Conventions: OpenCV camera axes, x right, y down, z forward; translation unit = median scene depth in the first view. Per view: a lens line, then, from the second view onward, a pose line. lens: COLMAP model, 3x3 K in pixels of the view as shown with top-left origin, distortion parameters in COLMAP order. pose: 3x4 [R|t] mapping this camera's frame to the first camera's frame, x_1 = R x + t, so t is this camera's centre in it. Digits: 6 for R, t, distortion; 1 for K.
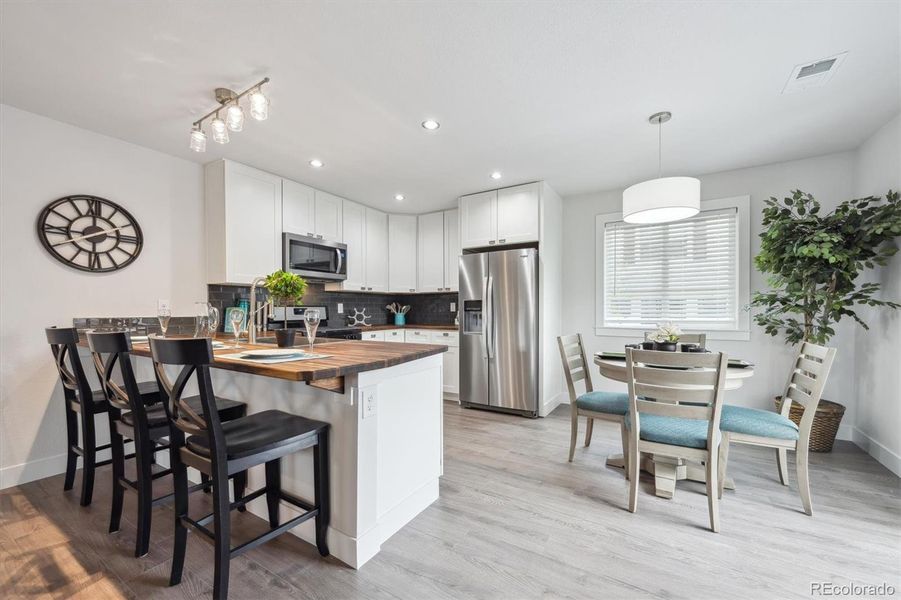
lens RADIAL K [[361.1, 0, 452.6], [0, 361.1, 314.9], [0, 0, 1]] dist [0.001698, 0.000021]
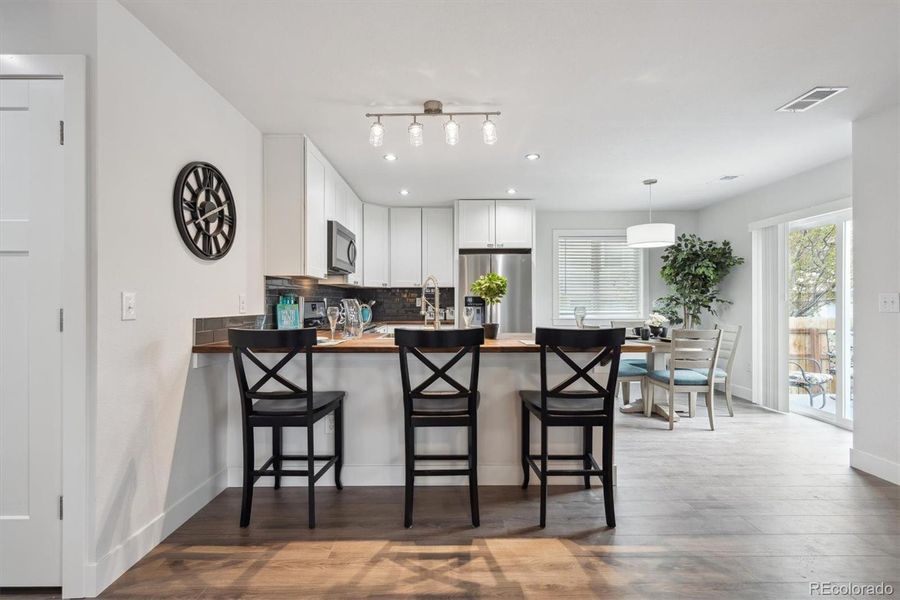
lens RADIAL K [[411.0, 0, 450.0], [0, 411.0, 300.0], [0, 0, 1]] dist [-0.001302, -0.000076]
pose [[0.852189, 0.003643, 0.523222, -0.950264], [0.007389, 0.999792, -0.018996, -0.009460], [-0.523182, 0.020054, 0.851985, -0.035787]]
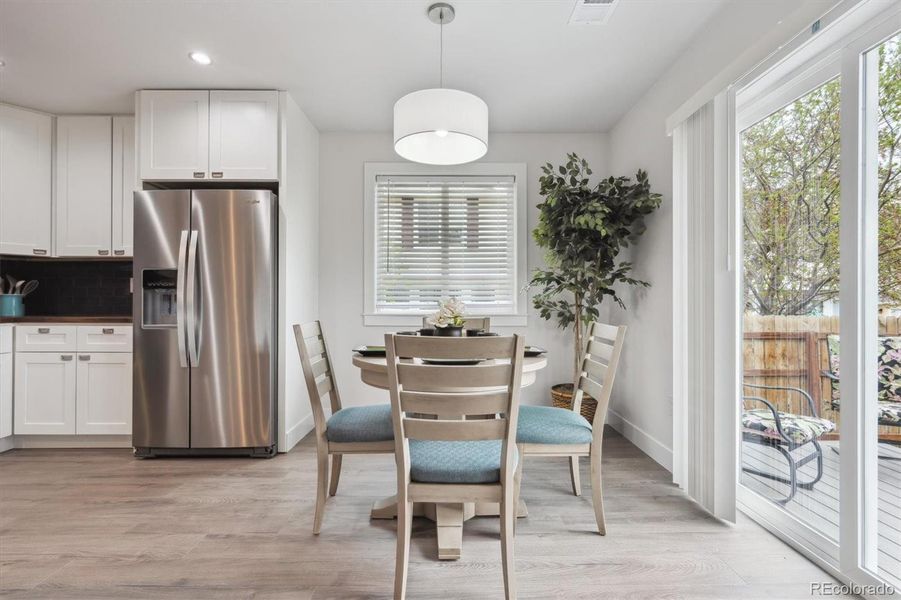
lens RADIAL K [[421.8, 0, 453.3], [0, 421.8, 300.6], [0, 0, 1]] dist [0.000062, -0.000287]
pose [[0.847974, 0.007686, 0.529983, 0.139402], [0.003667, 0.999786, -0.020366, 0.035608], [-0.530026, 0.019213, 0.847764, 0.258396]]
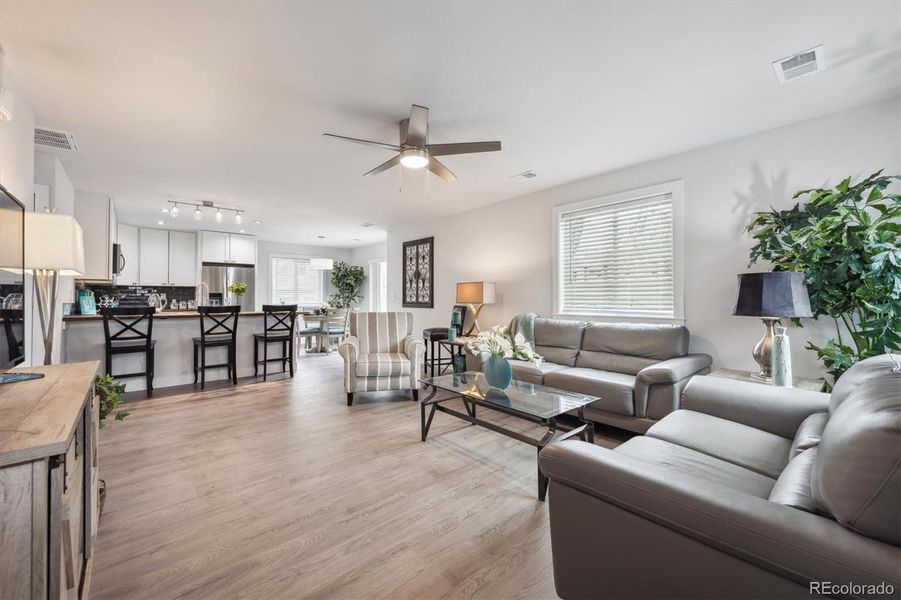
lens RADIAL K [[359.0, 0, 452.7], [0, 359.0, 296.6], [0, 0, 1]] dist [-0.000511, -0.000092]
pose [[0.291561, 0.007615, 0.956522, -1.813843], [0.014521, 0.999818, -0.012386, 0.021840], [-0.956442, 0.017501, 0.291397, -0.861327]]
